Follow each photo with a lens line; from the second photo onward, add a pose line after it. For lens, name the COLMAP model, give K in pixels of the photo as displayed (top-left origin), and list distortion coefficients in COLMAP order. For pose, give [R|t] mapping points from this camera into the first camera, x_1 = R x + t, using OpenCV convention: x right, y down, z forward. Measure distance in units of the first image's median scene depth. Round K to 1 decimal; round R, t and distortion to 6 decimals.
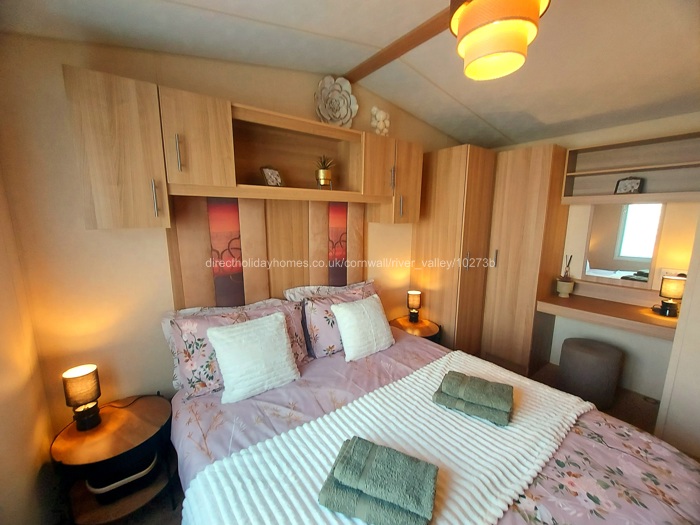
lens RADIAL K [[290.1, 0, 350.0], [0, 290.1, 262.5], [0, 0, 1]] dist [-0.024367, 0.007192]
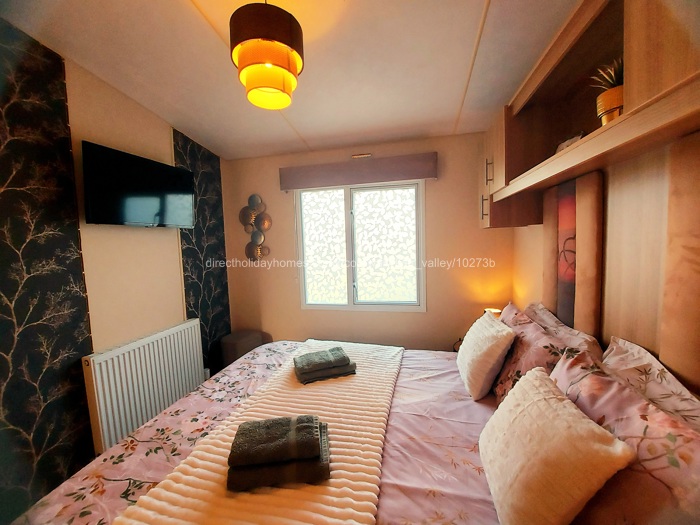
lens RADIAL K [[290.1, 0, 350.0], [0, 290.1, 262.5], [0, 0, 1]] dist [-0.024367, 0.007192]
pose [[-0.768972, 0.072412, -0.635168, 0.763512], [-0.074253, 0.976722, 0.201246, -0.176629], [0.634956, 0.201916, -0.745695, 1.633032]]
